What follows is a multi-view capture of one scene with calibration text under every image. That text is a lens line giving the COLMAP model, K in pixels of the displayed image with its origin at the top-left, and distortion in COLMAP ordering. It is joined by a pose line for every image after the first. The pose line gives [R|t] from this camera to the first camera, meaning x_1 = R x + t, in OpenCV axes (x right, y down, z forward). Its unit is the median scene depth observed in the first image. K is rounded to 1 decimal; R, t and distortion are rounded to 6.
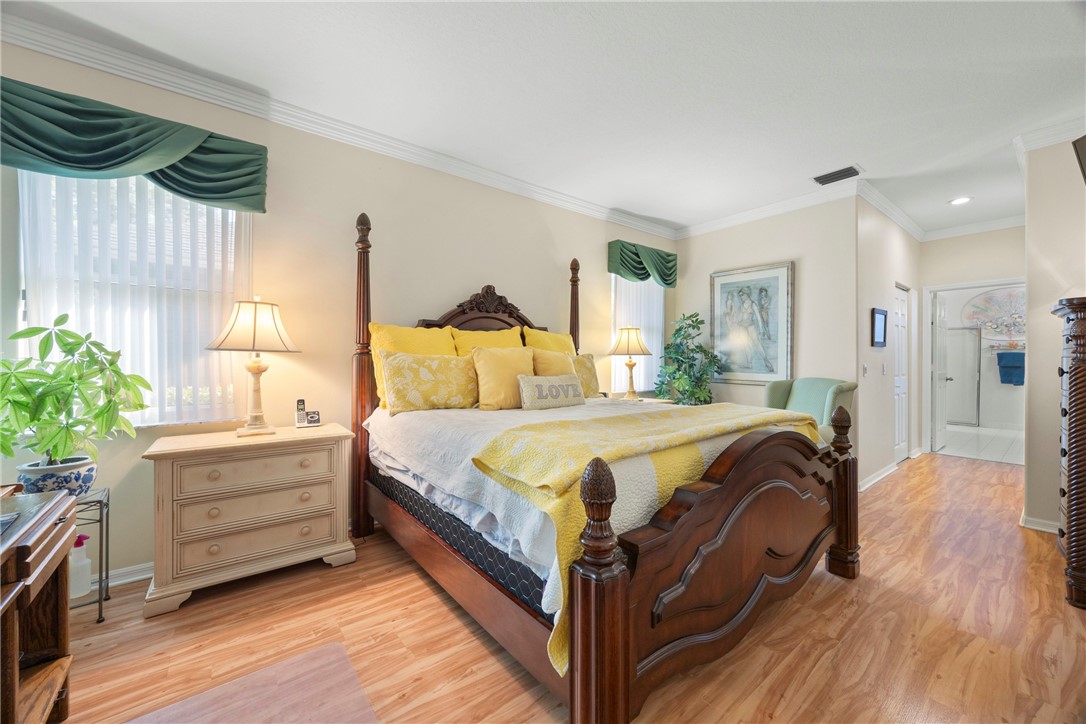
lens RADIAL K [[424.8, 0, 540.5], [0, 424.8, 362.8], [0, 0, 1]] dist [0.002480, 0.000044]
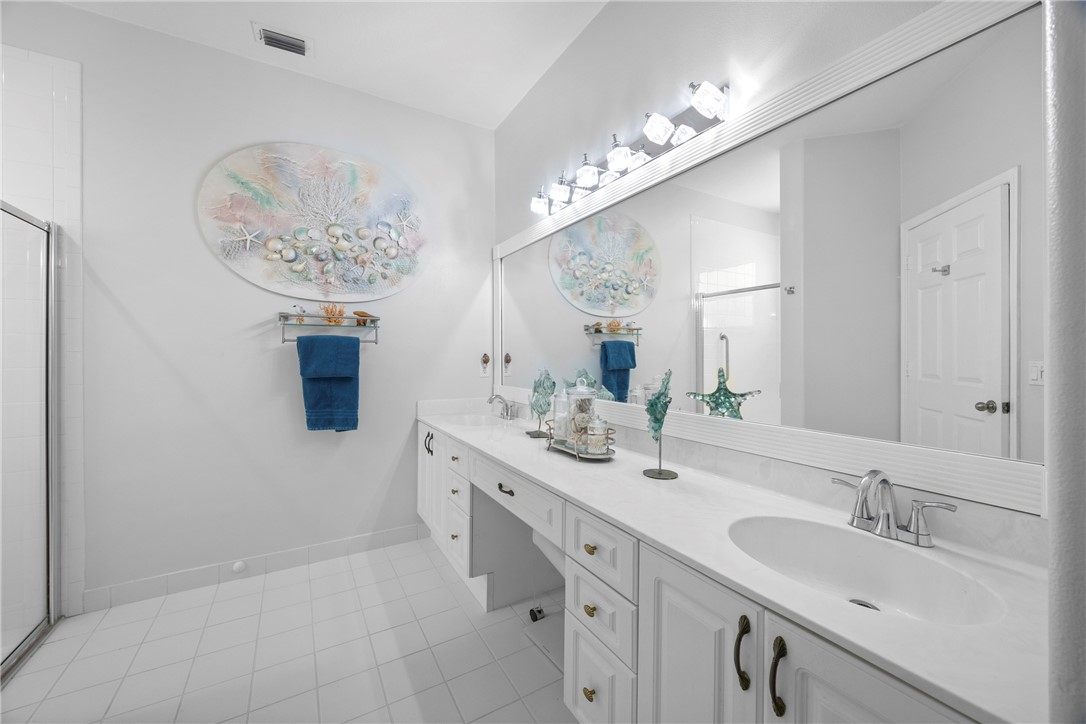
lens RADIAL K [[424.8, 0, 541.4], [0, 424.8, 360.8], [0, 0, 1]] dist [0.002480, 0.000044]
pose [[0.144888, -0.002735, 0.989444, 0.782642], [0.006882, 0.999975, 0.001757, -0.004241], [-0.989424, 0.006555, 0.144903, 0.773549]]
